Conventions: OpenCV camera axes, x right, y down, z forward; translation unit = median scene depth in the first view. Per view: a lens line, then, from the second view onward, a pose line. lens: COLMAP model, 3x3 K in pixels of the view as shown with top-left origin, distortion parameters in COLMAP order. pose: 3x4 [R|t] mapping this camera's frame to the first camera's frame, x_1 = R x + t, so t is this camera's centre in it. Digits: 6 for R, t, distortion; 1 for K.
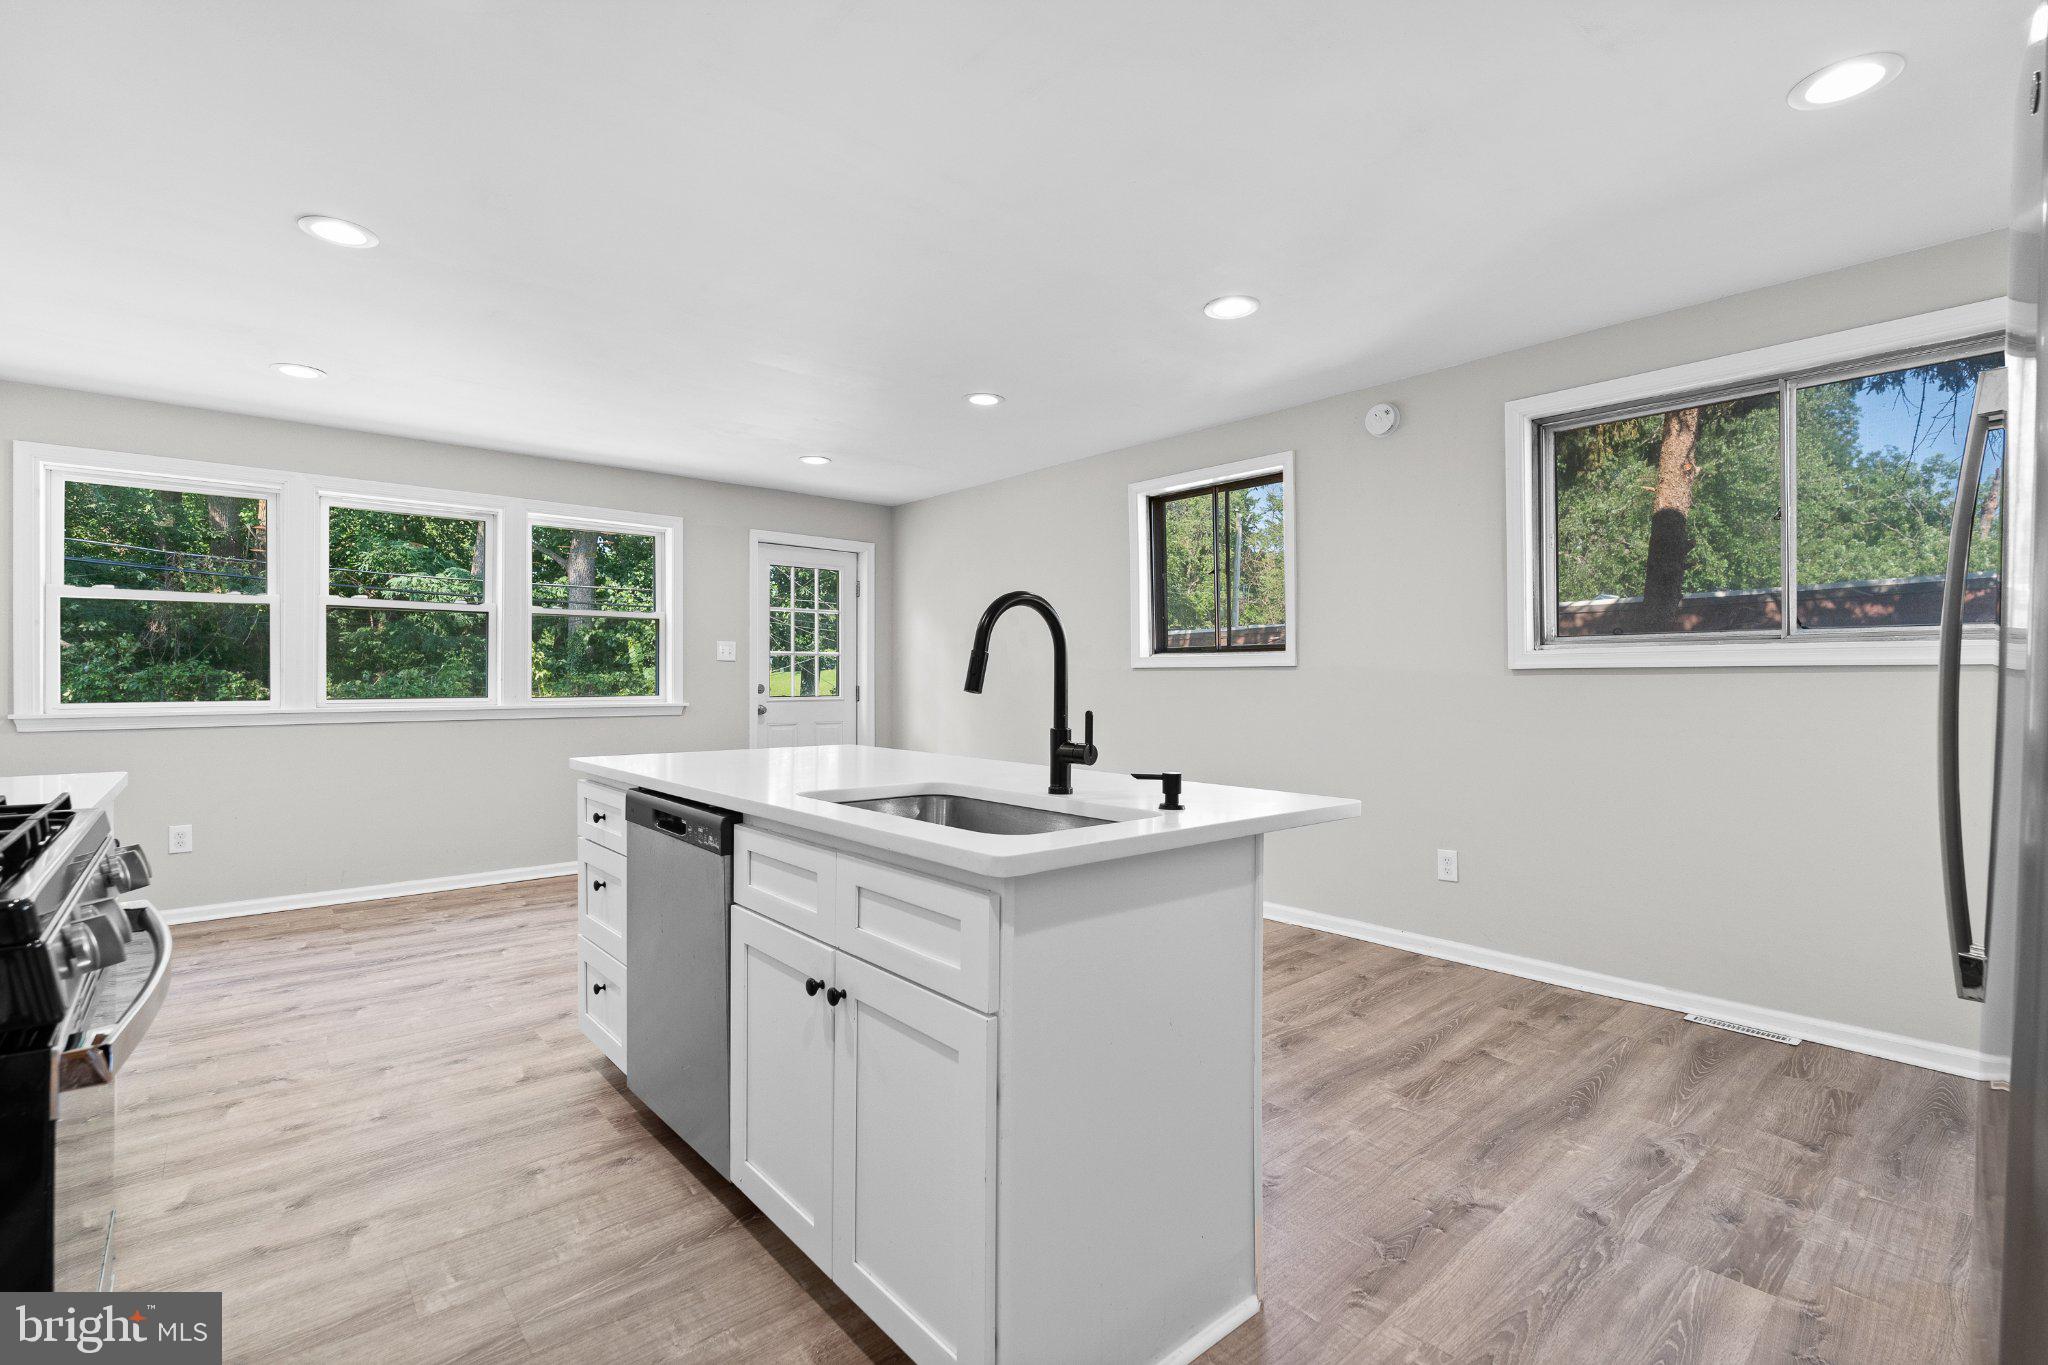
lens RADIAL K [[903.9, 0, 1015.4], [0, 903.9, 689.9], [0, 0, 1]] dist [-0.006937, 0.000867]
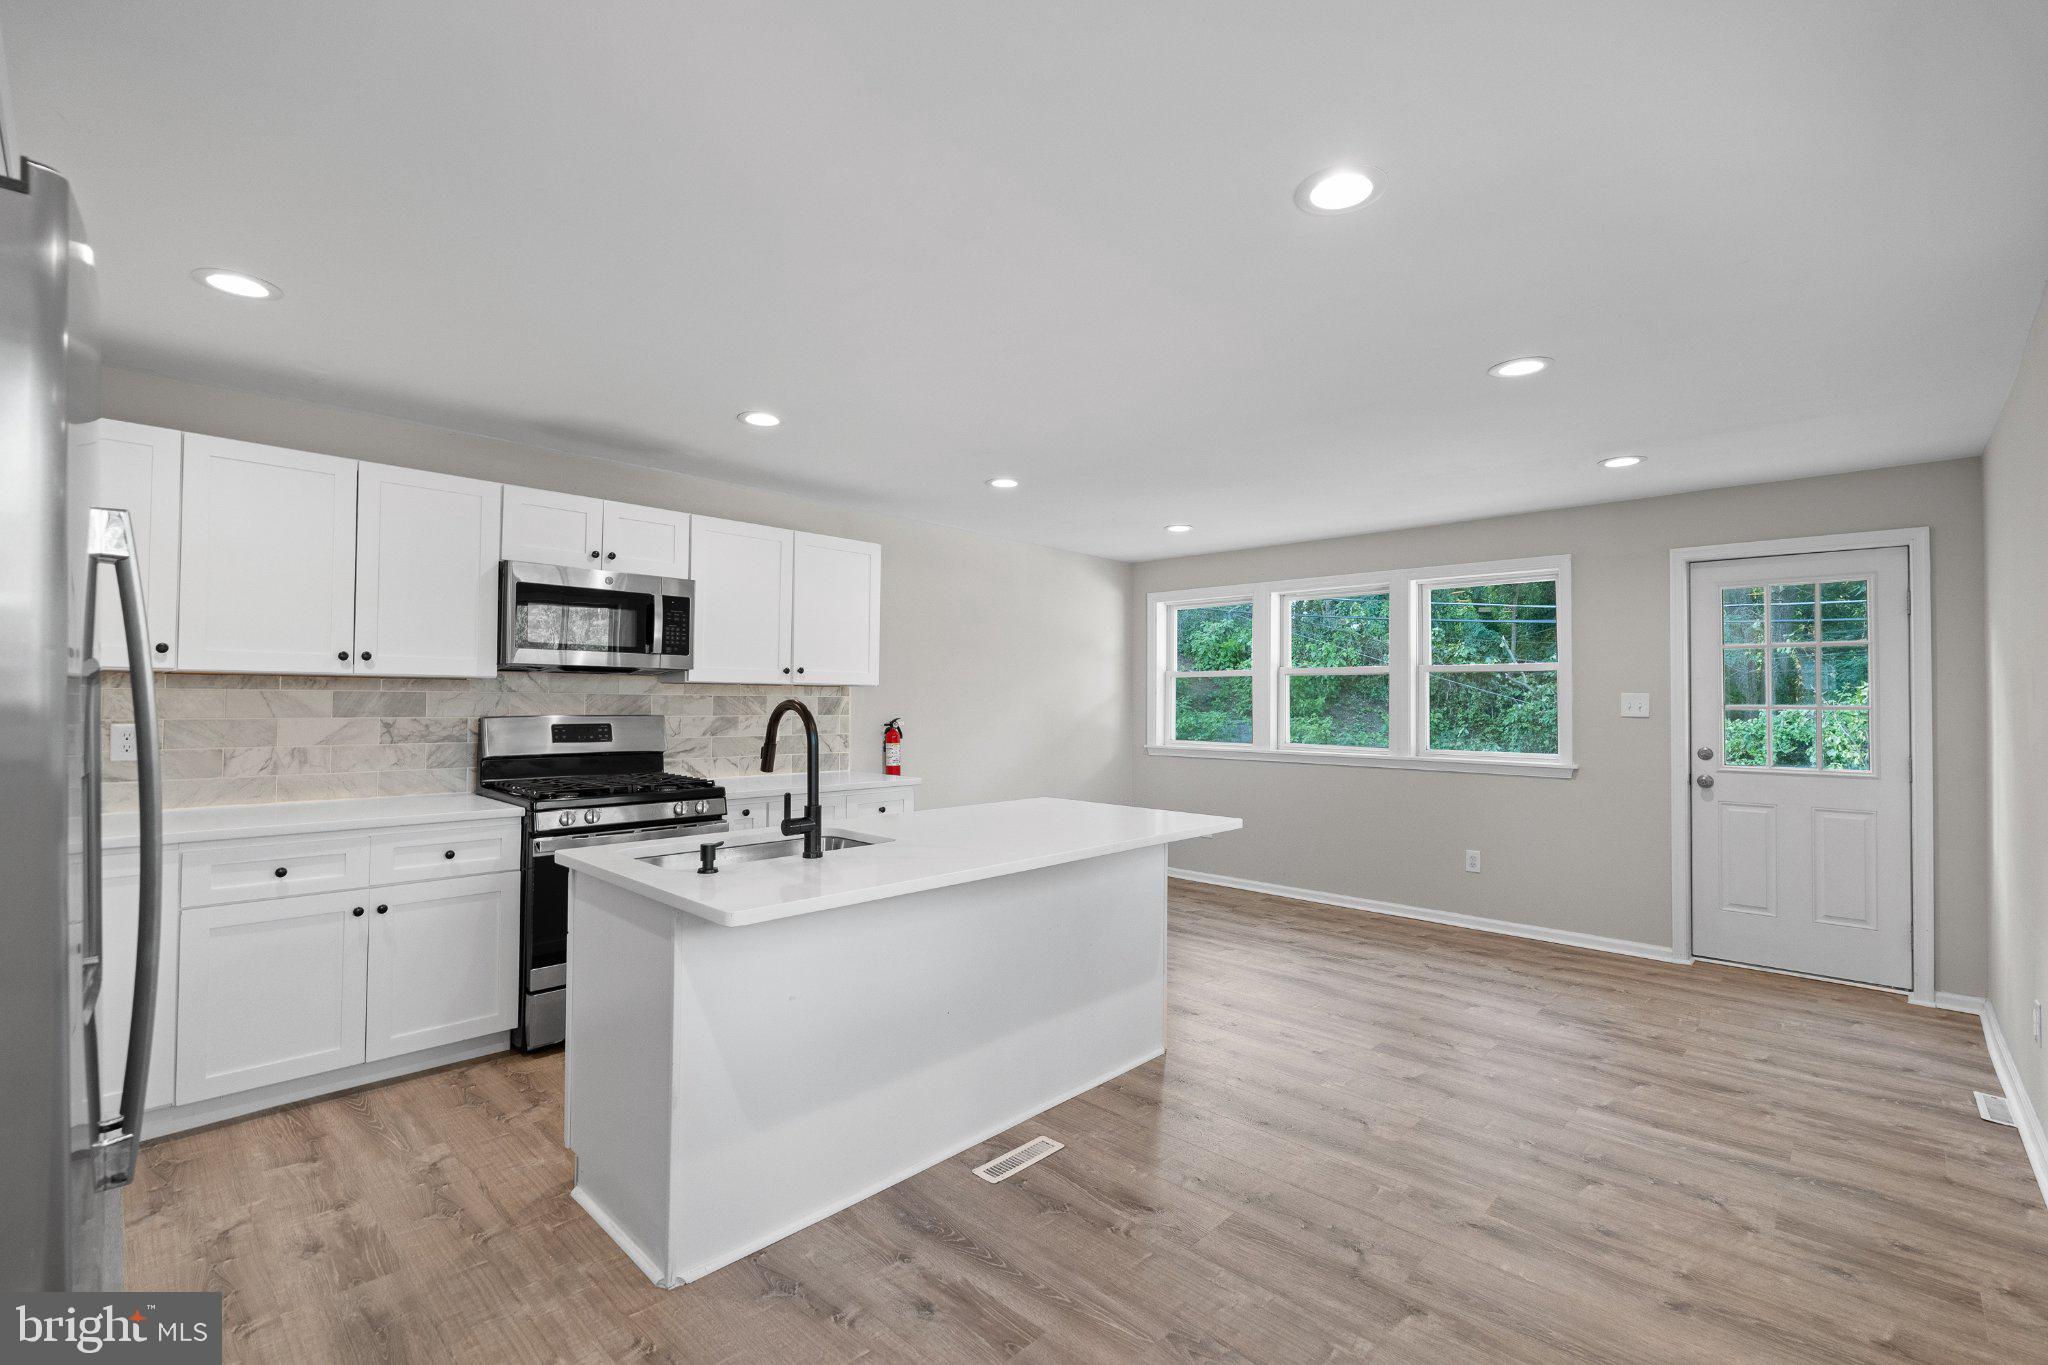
lens RADIAL K [[903.9, 0, 1024.1], [0, 903.9, 682.1], [0, 0, 1]] dist [-0.006937, 0.000867]
pose [[0.091095, -0.020503, -0.995631, 1.004819], [-0.021473, 0.999515, -0.022548, -0.079059], [0.995611, 0.023433, 0.090611, 0.873447]]
